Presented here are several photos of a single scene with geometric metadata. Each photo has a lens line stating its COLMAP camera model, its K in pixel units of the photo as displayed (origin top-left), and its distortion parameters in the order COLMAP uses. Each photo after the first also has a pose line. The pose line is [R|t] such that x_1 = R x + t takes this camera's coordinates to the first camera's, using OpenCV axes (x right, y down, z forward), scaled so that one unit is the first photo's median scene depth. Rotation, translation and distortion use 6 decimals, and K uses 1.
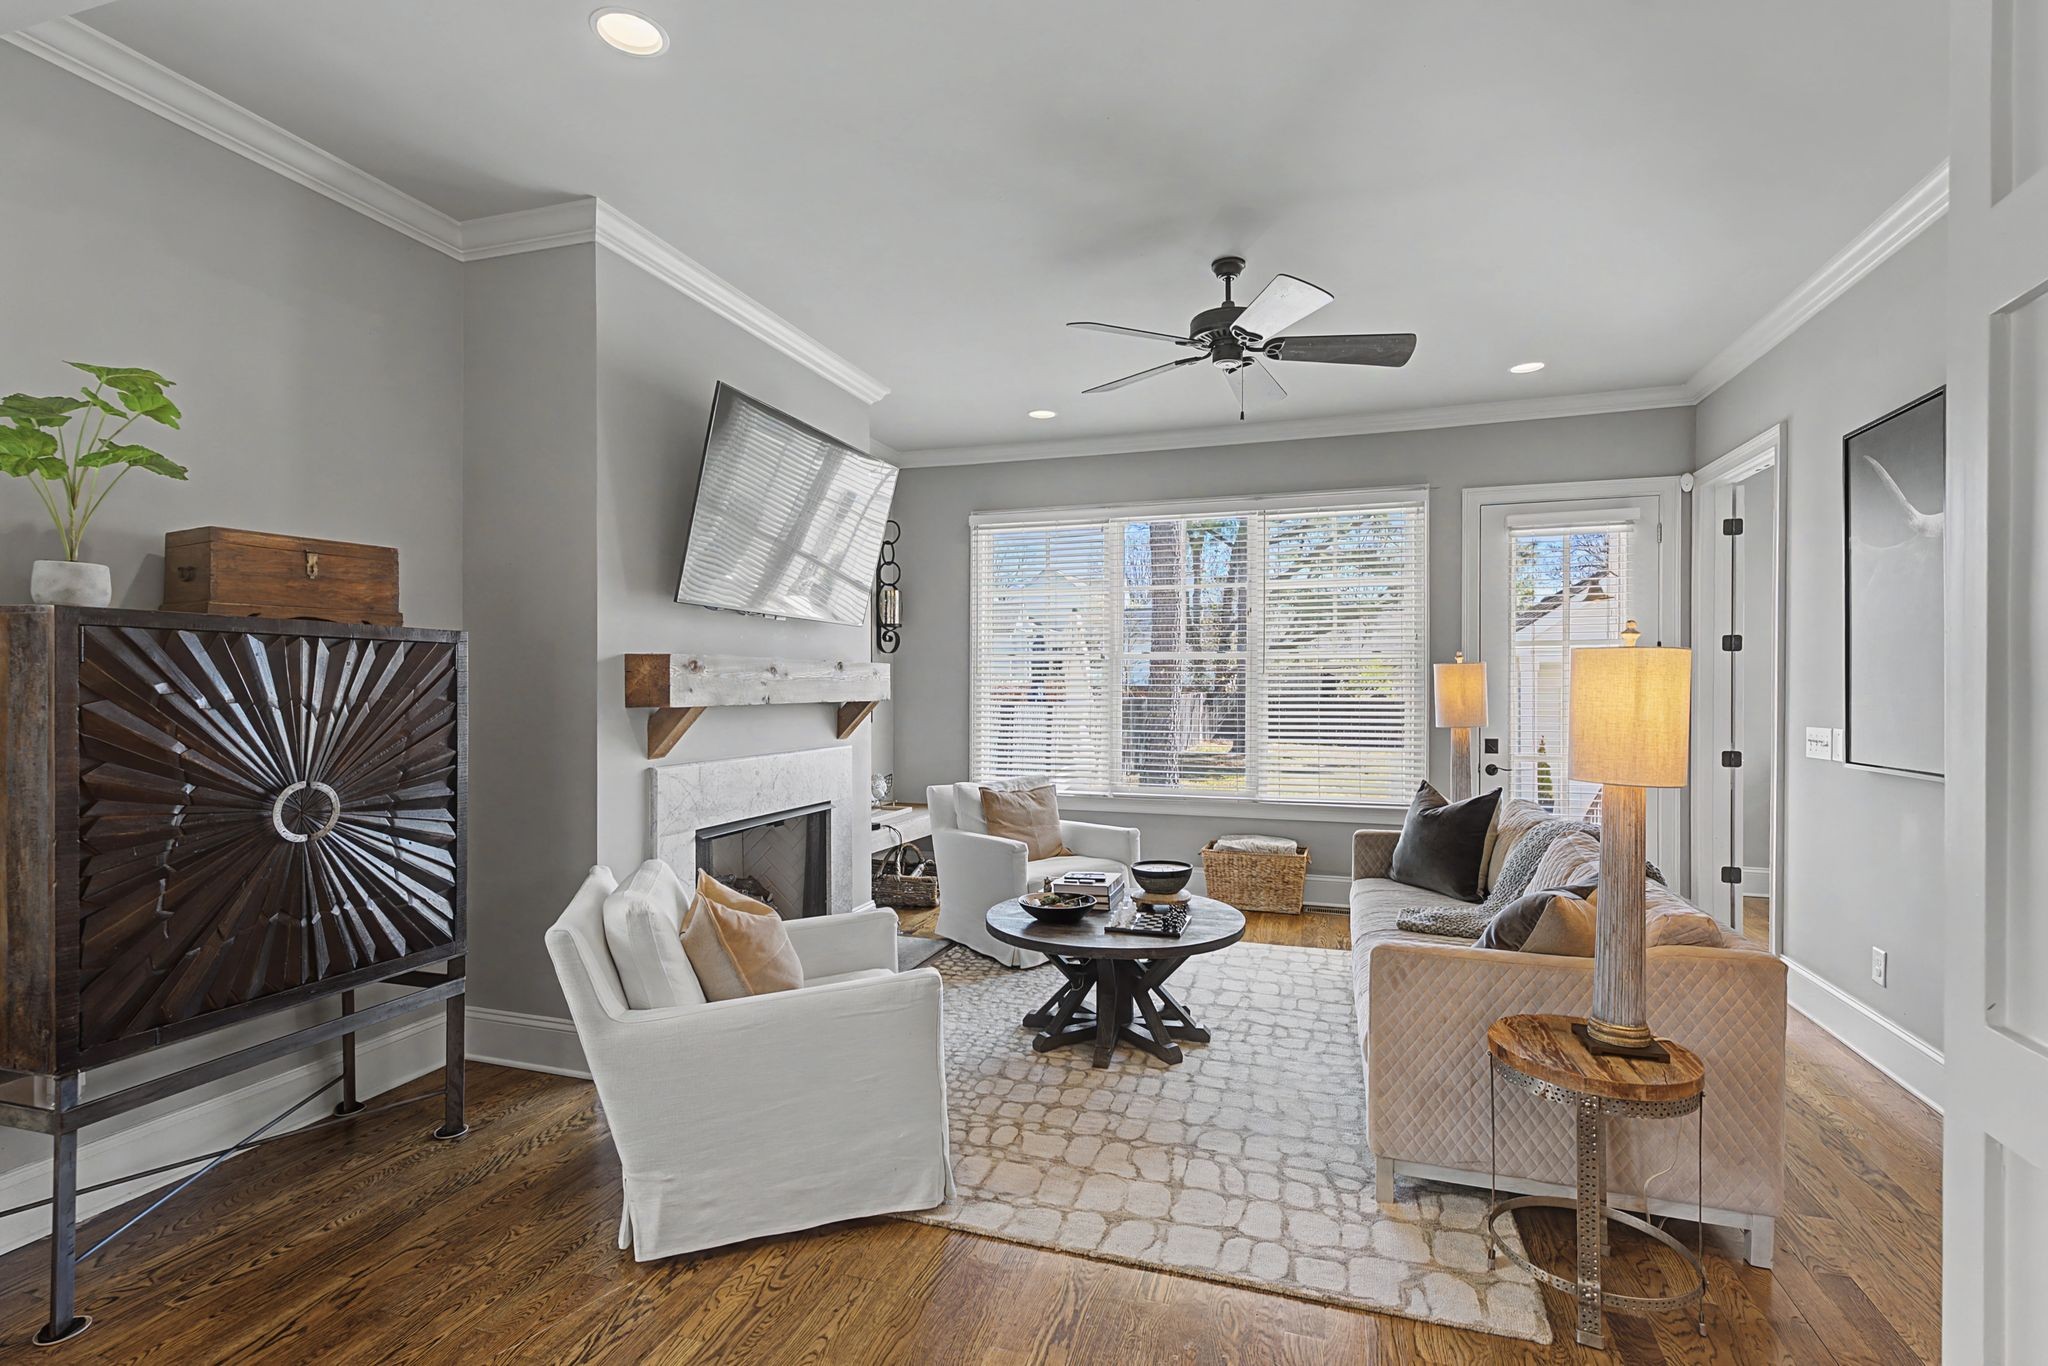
lens RADIAL K [[954.9, 0, 1028.3], [0, 954.9, 691.6], [0, 0, 1]] dist [0.004882, 0.000499]
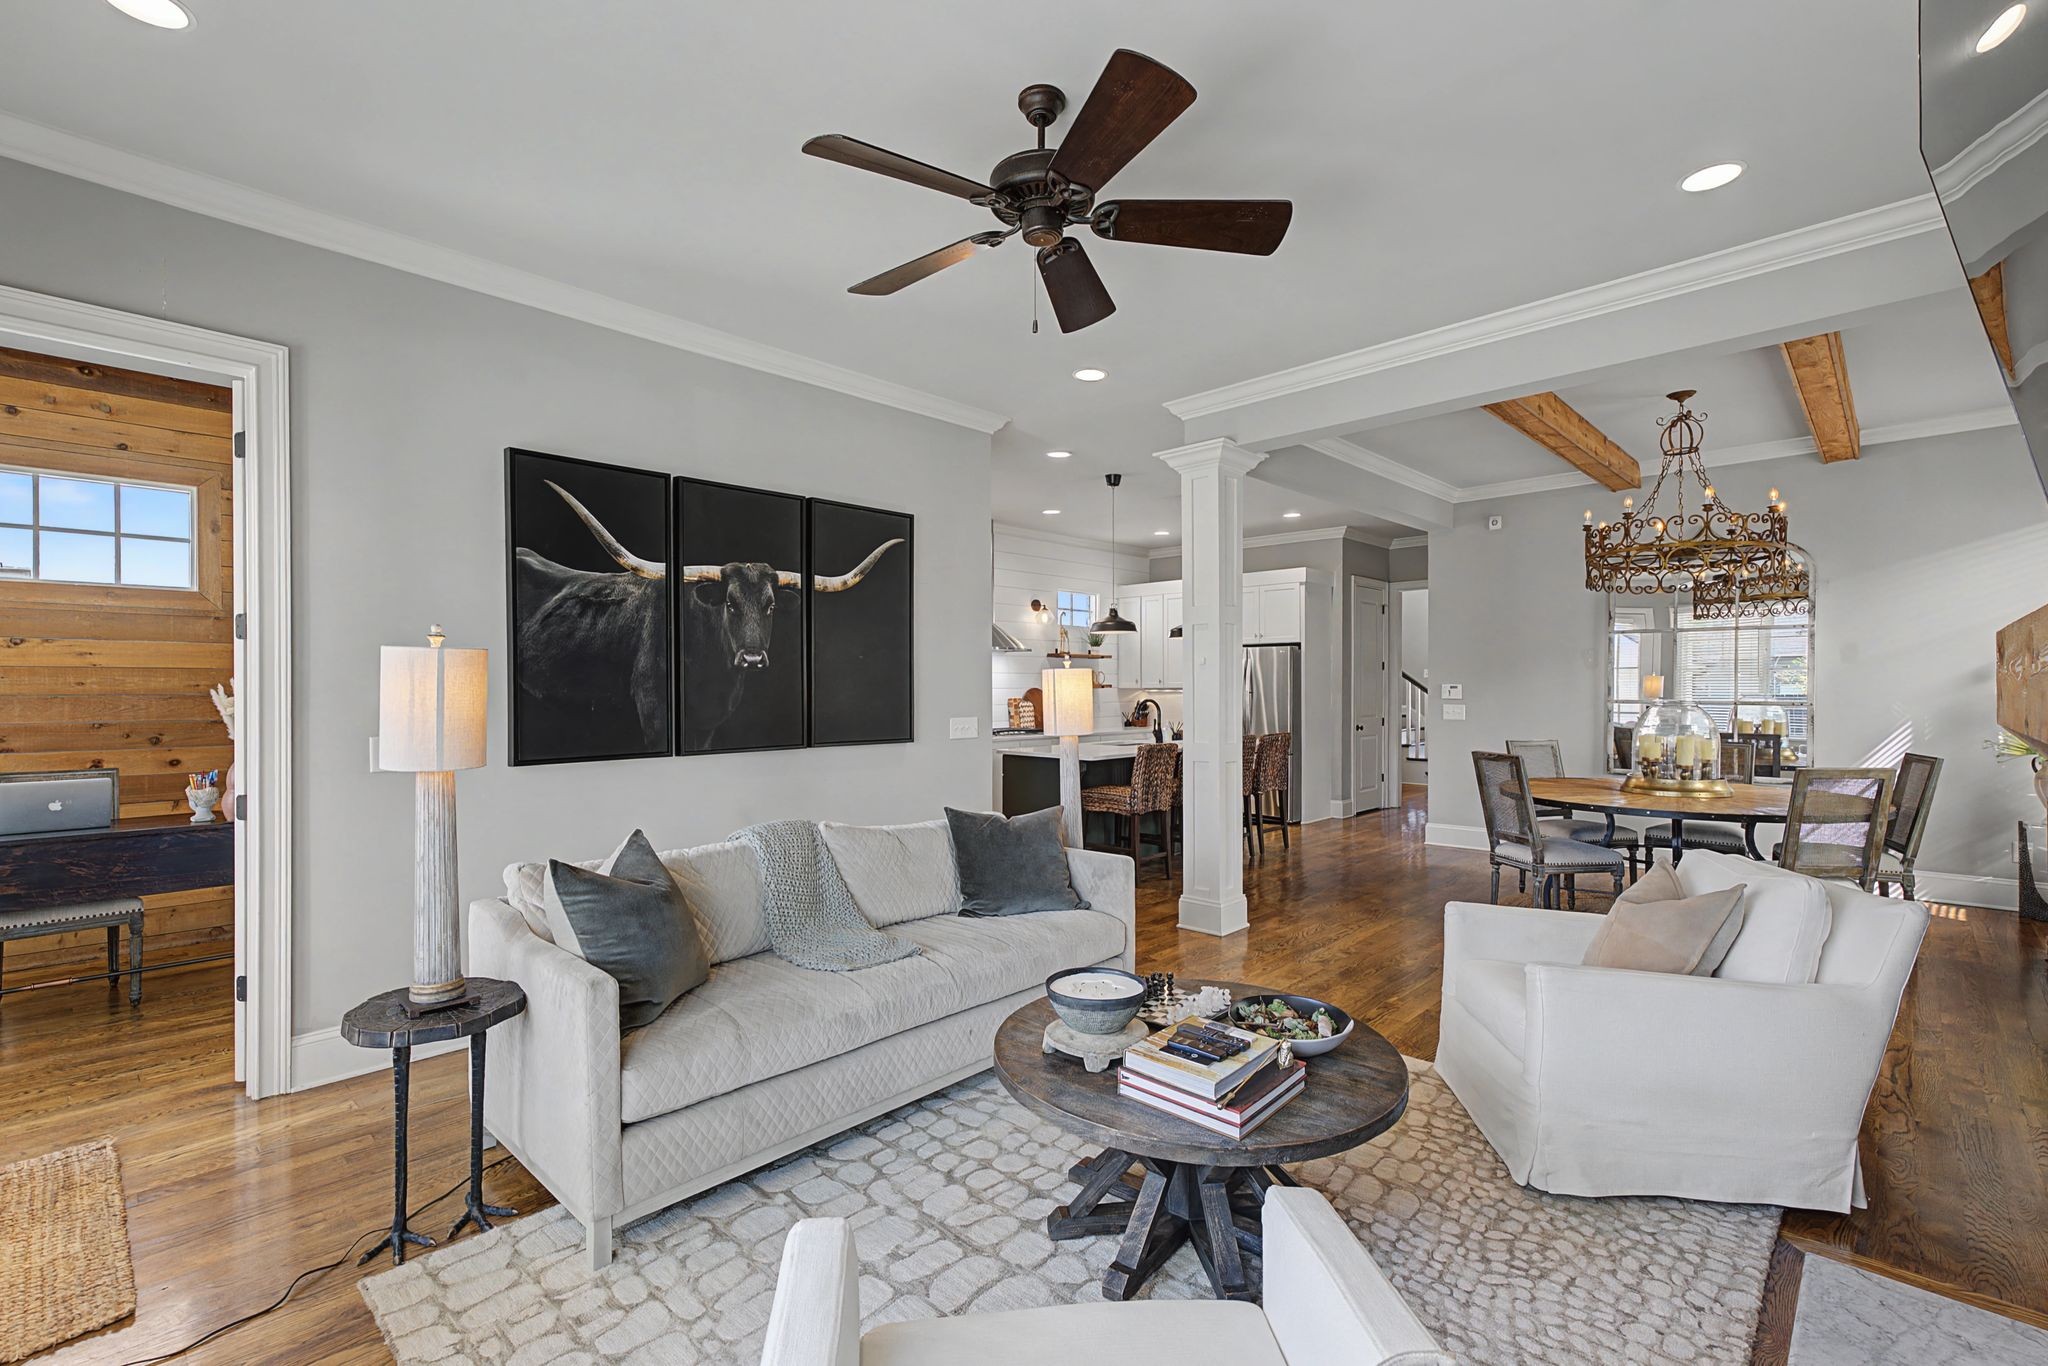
lens RADIAL K [[911.8, 0, 1022.3], [0, 911.8, 682.2], [0, 0, 1]] dist [0.001350, 0.001559]
pose [[-0.901543, 0.001040, 0.432689, -0.095376], [0.002867, 0.999990, 0.003569, -0.020708], [-0.432681, 0.004458, -0.901536, 2.022171]]
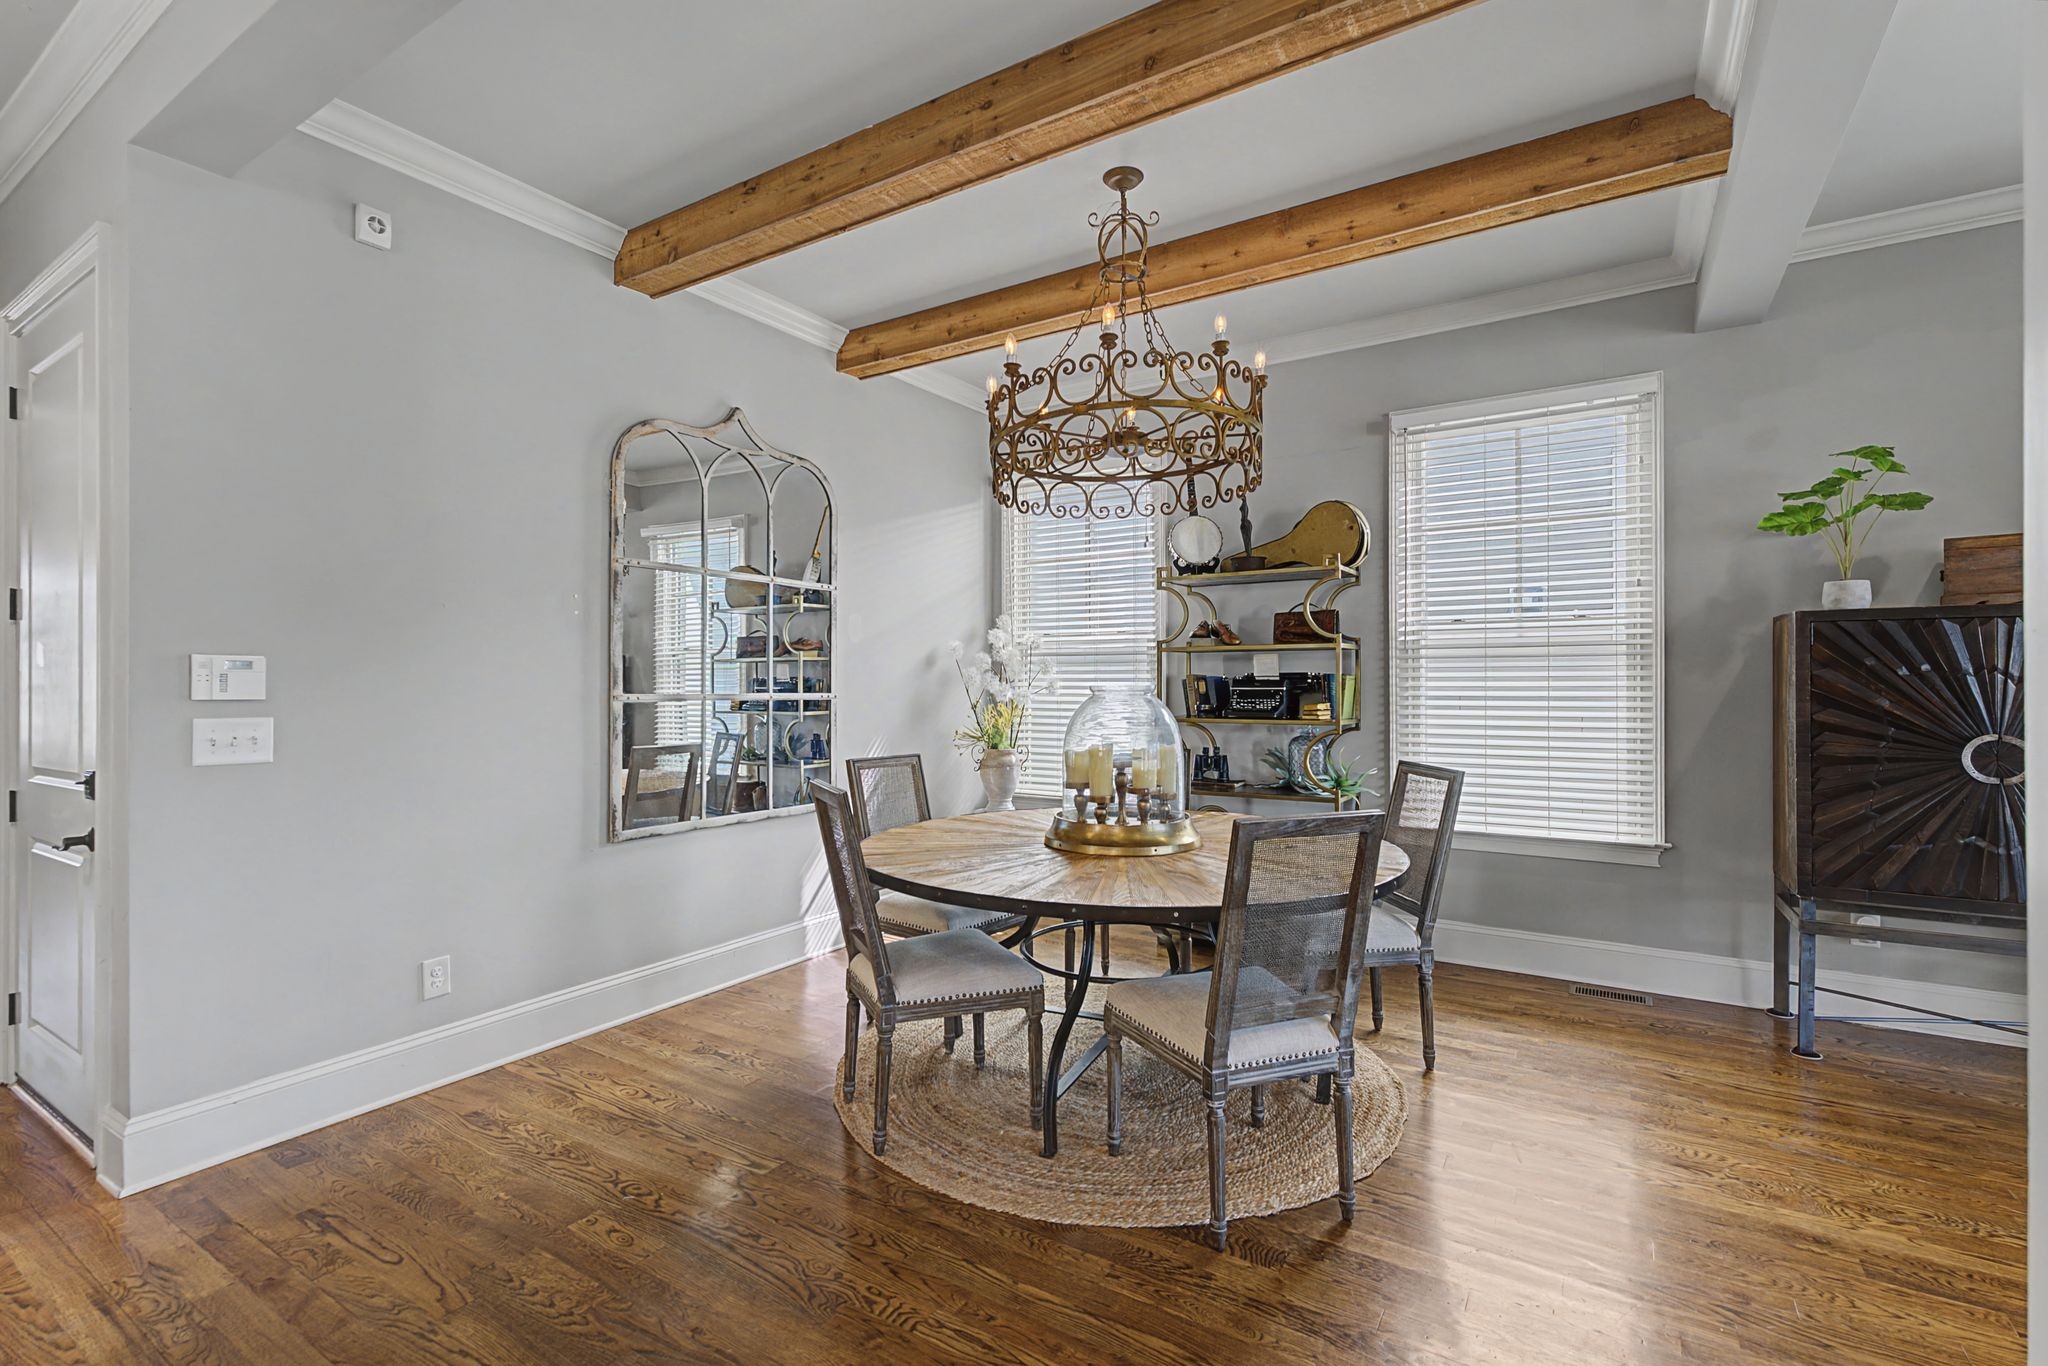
lens RADIAL K [[911.8, 0, 1022.3], [0, 911.8, 682.2], [0, 0, 1]] dist [0.001350, 0.001559]
pose [[-0.246441, -0.002080, -0.969156, 0.540253], [-0.002864, 0.999995, -0.001417, 0.024548], [0.969154, 0.002427, -0.246446, 0.057937]]
